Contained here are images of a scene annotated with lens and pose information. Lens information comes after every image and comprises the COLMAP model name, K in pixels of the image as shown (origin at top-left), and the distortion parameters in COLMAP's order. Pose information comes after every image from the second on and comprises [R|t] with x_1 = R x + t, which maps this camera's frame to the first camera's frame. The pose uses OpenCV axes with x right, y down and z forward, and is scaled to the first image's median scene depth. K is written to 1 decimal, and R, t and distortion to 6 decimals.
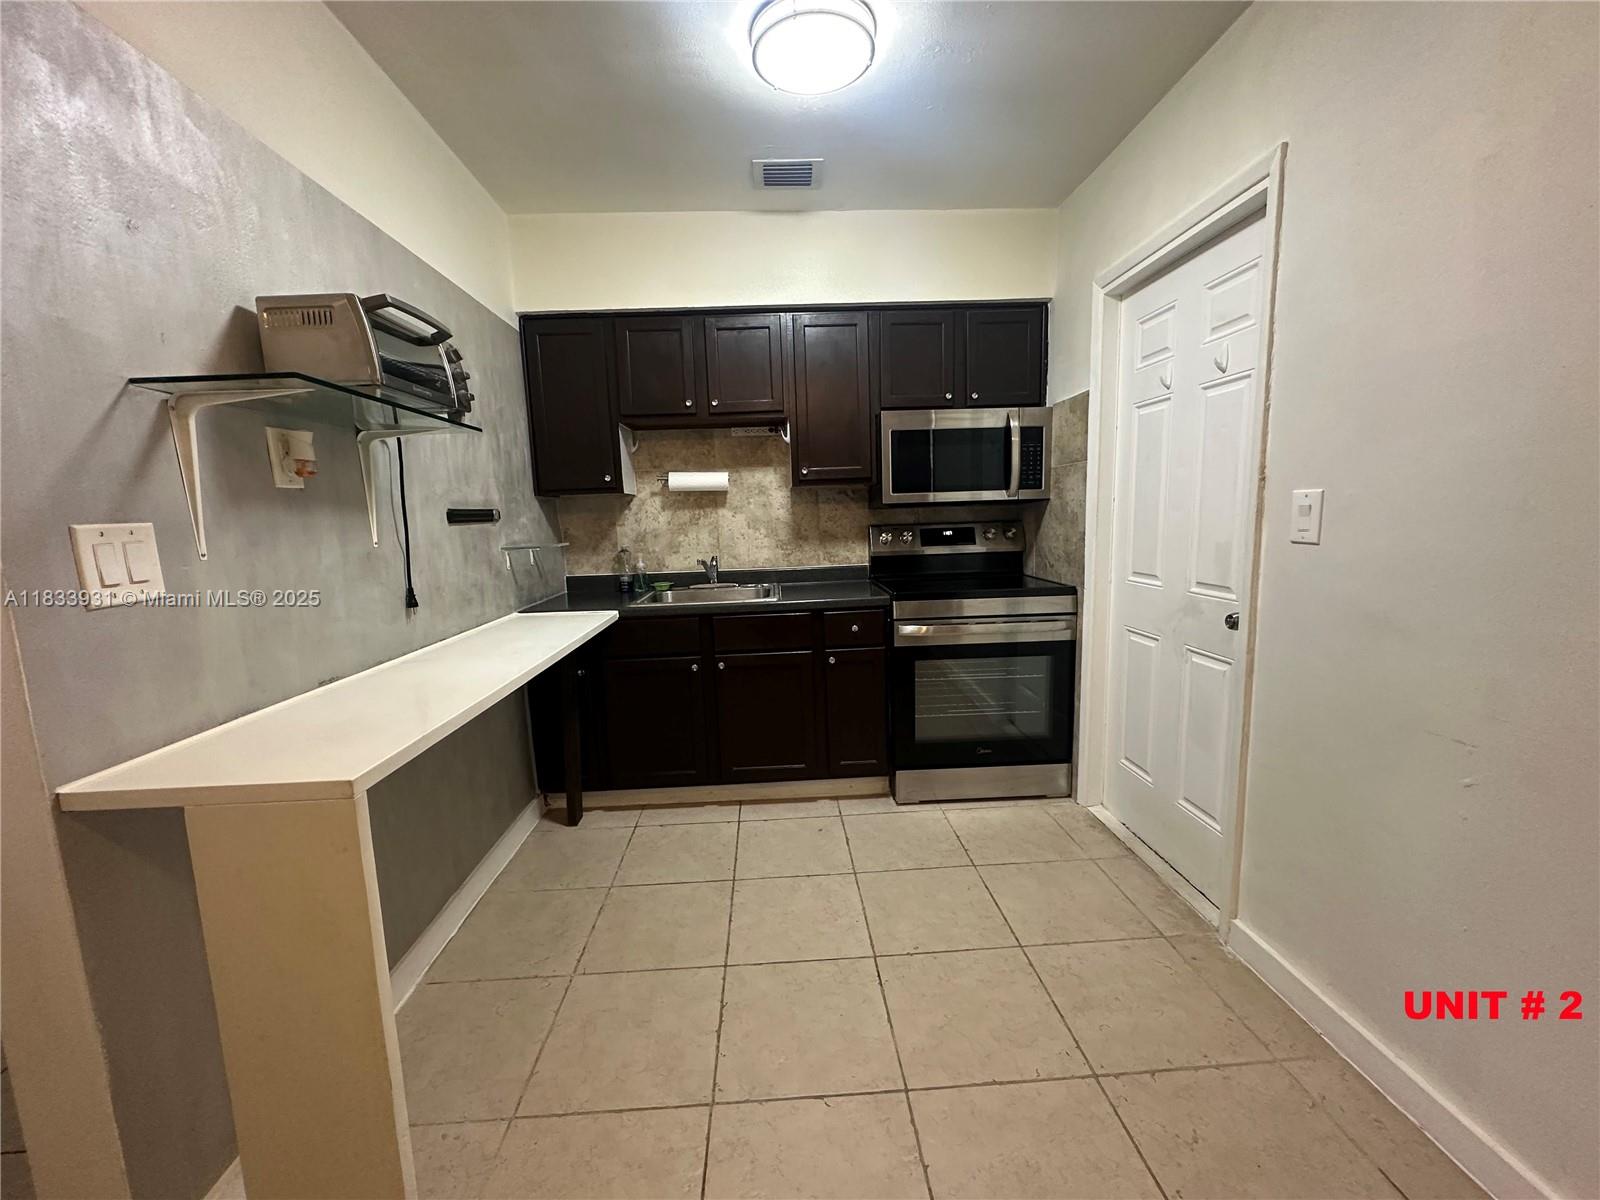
lens RADIAL K [[636.0, 0, 799.5], [0, 636.0, 600.4], [0, 0, 1]] dist [0.000887, 0.000006]
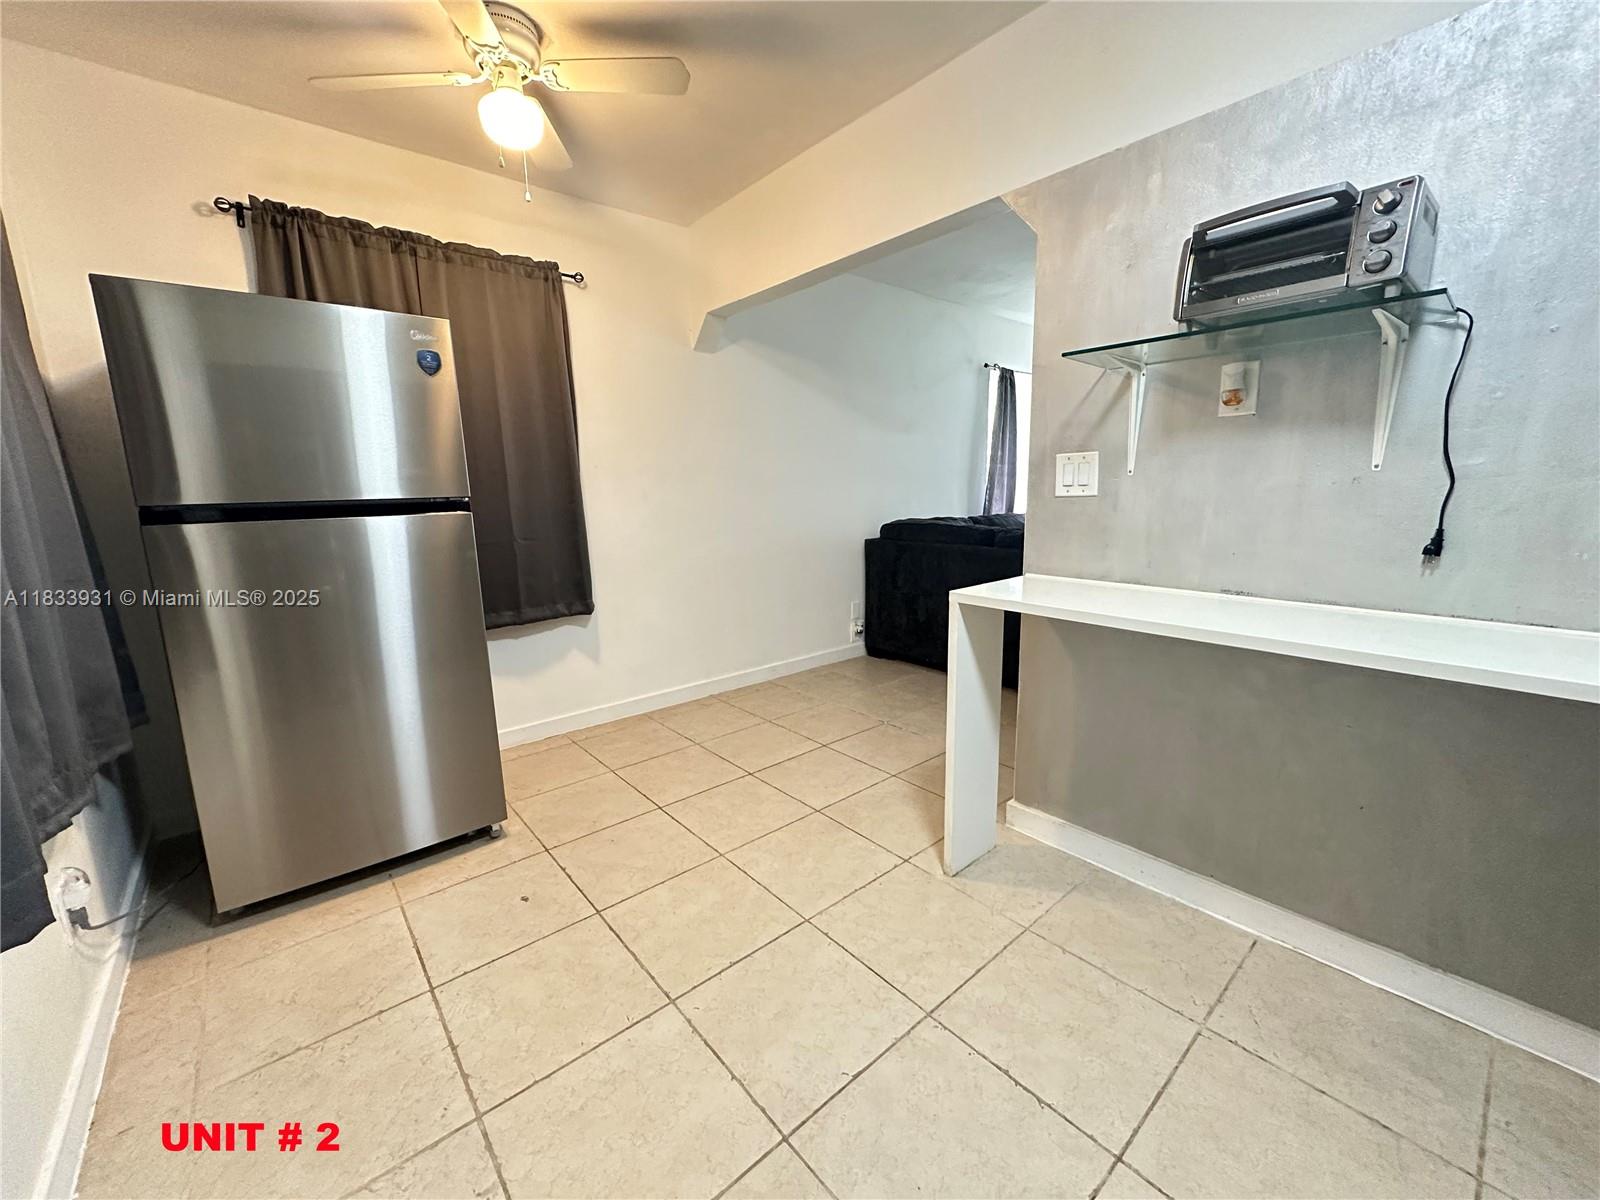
lens RADIAL K [[636.0, 0, 803.3], [0, 636.0, 608.7], [0, 0, 1]] dist [0.000887, 0.000006]
pose [[-0.785198, 0.164527, -0.596988, 0.589928], [-0.036225, 0.950204, 0.309516, -0.185860], [0.618184, 0.264657, -0.740139, 1.587424]]
